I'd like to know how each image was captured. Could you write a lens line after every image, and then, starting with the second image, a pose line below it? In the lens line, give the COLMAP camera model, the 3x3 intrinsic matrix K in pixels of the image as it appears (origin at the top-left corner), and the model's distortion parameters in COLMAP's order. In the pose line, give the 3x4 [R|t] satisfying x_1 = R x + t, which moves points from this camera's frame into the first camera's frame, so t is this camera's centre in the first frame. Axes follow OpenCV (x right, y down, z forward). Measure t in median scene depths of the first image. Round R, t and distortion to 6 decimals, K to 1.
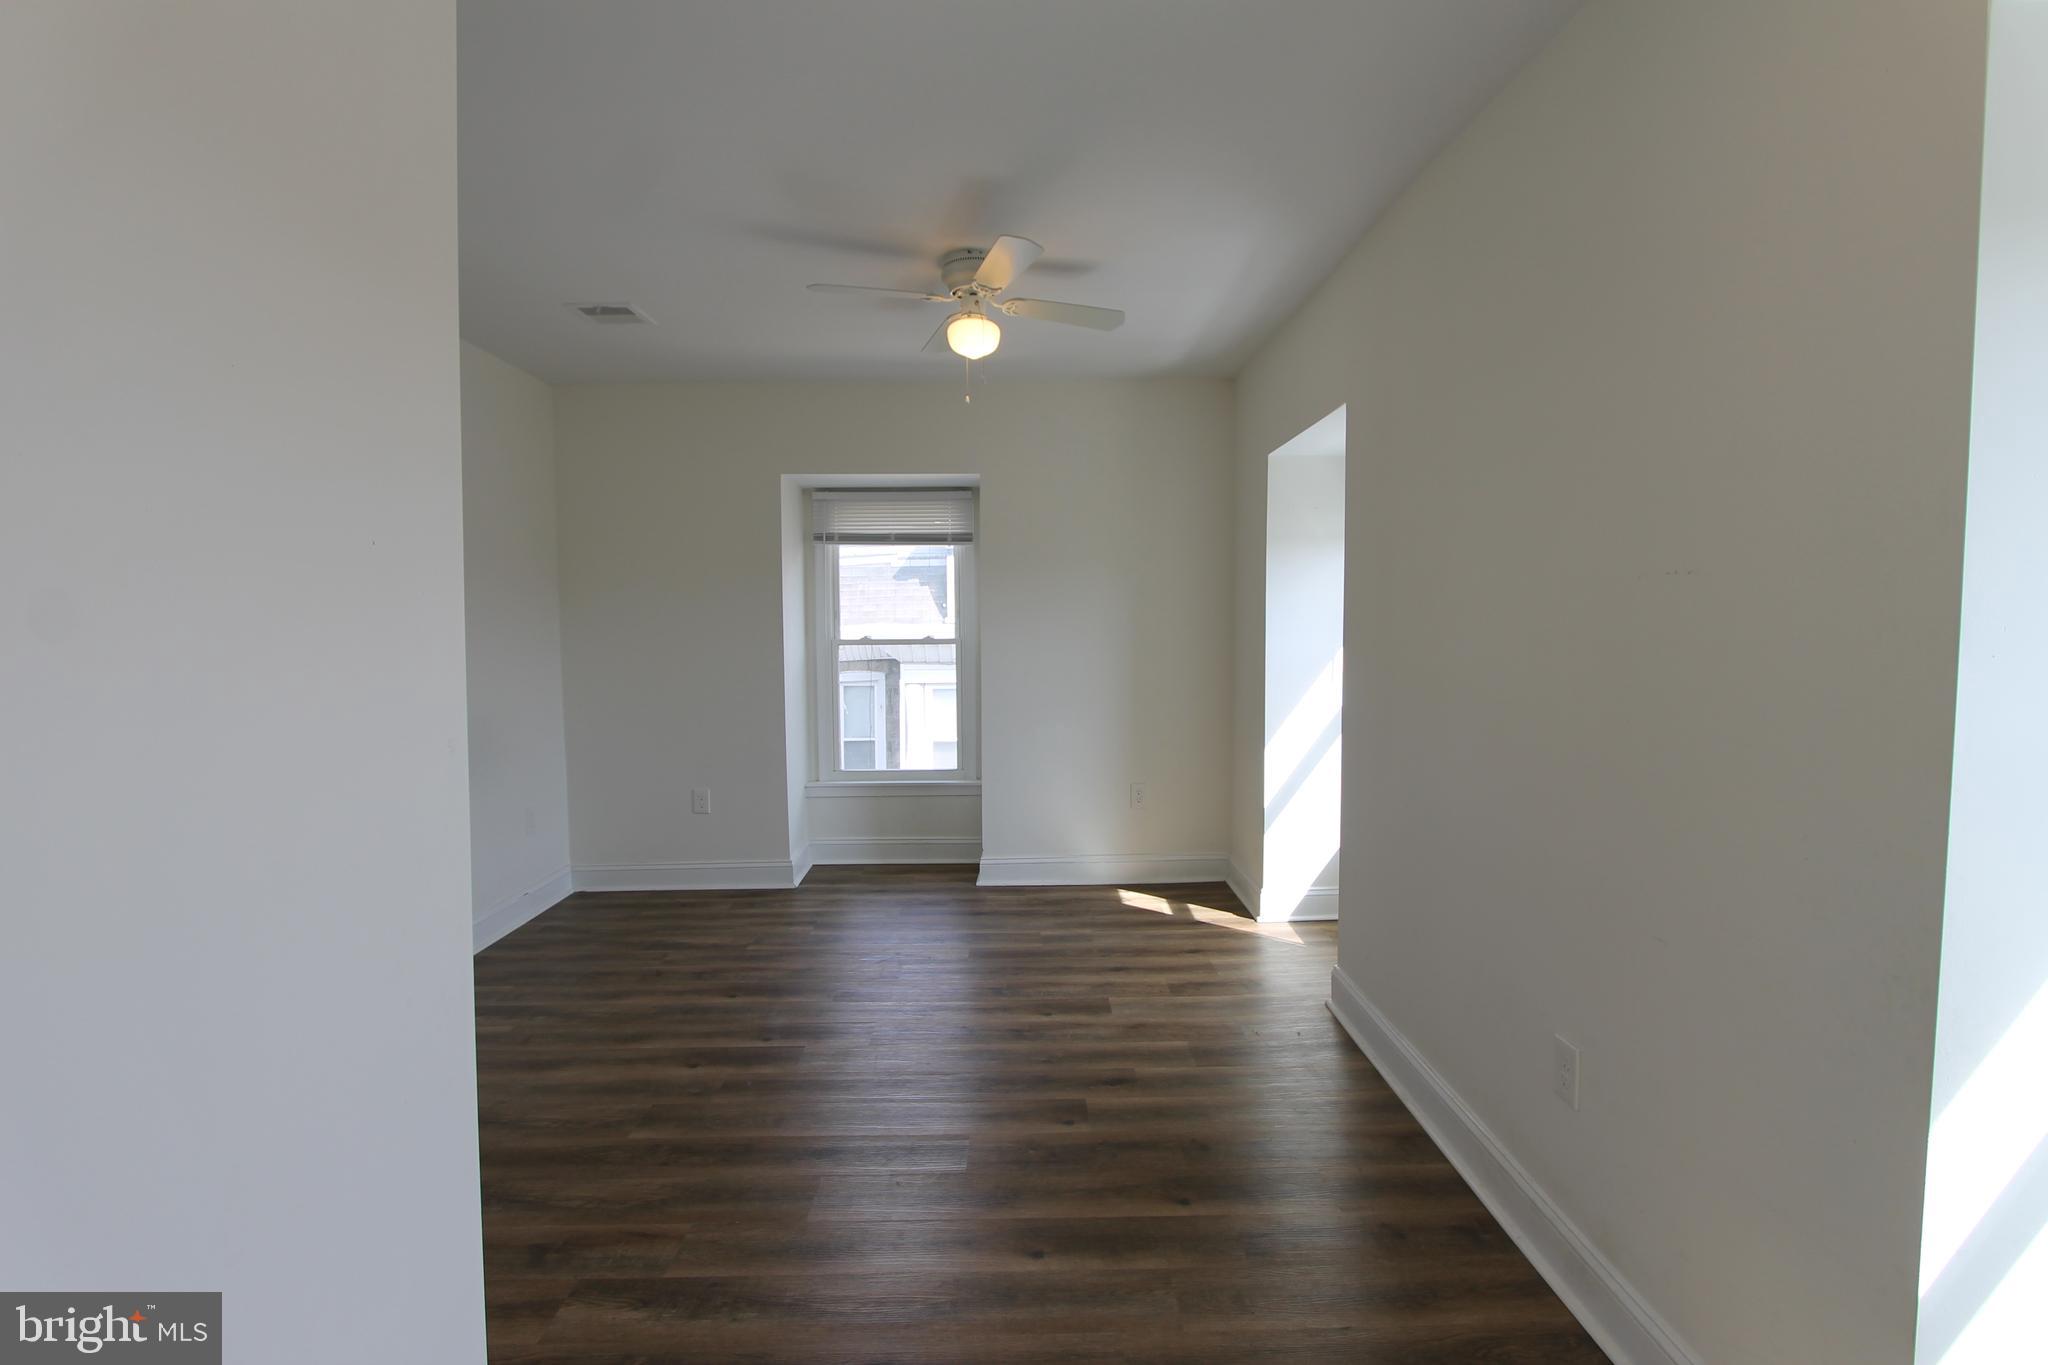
lens RADIAL K [[970.8, 0, 1043.3], [0, 970.8, 678.3], [0, 0, 1]] dist [-0.012602, 0.000396]
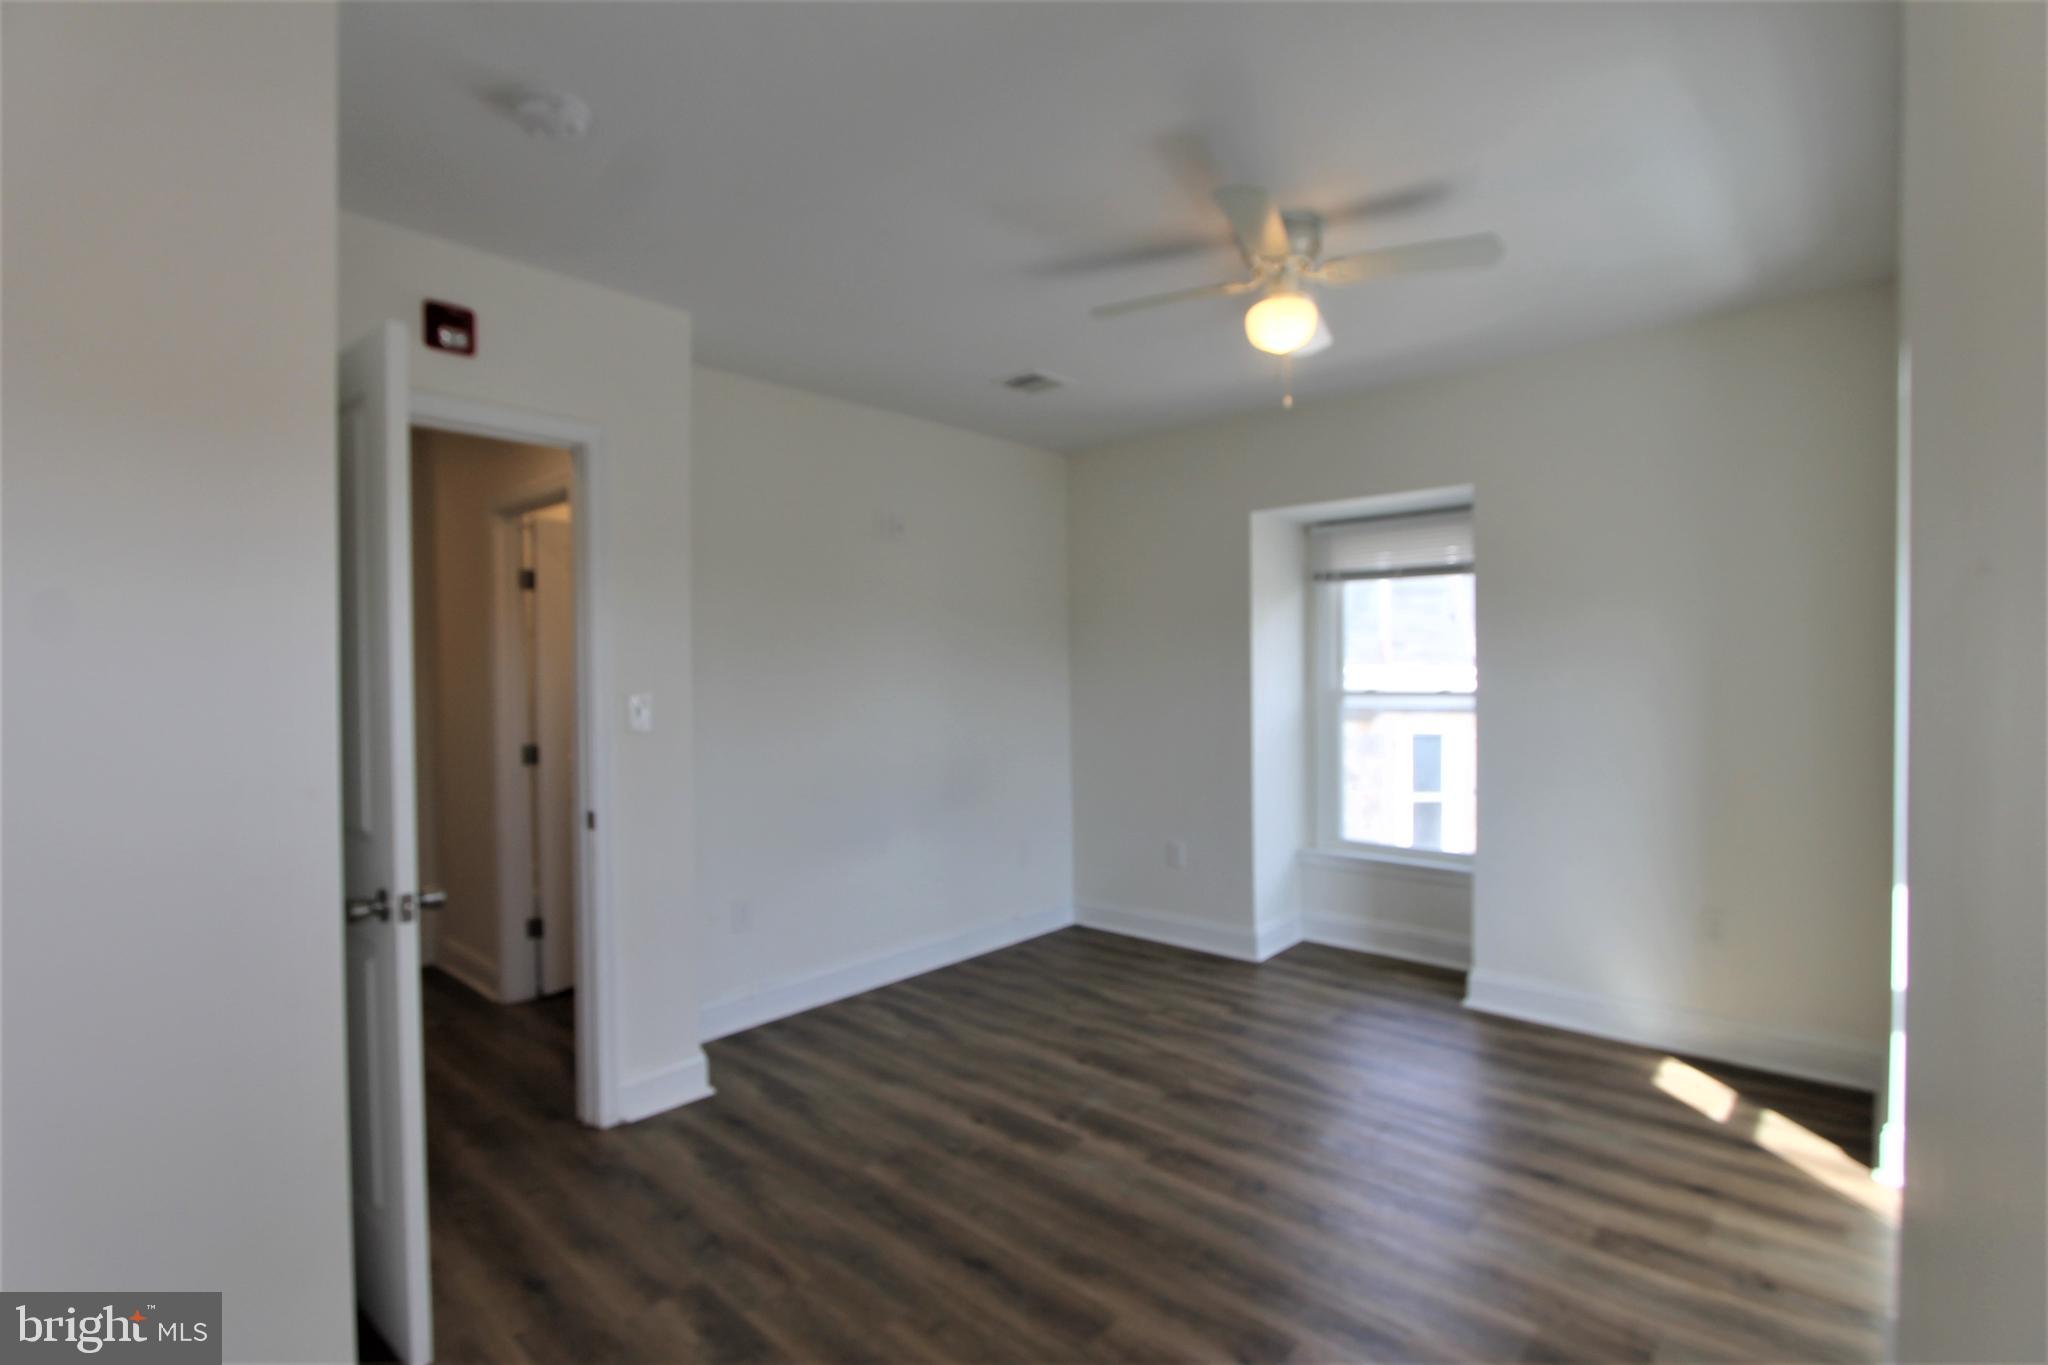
lens RADIAL K [[968.4, 0, 1044.6], [0, 968.4, 683.5], [0, 0, 1]] dist [-0.011522, -0.000775]
pose [[0.718313, 0.005787, -0.695696, 0.238042], [-0.034035, 0.999060, -0.026832, -0.014683], [0.694887, 0.042952, 0.717835, 0.201801]]
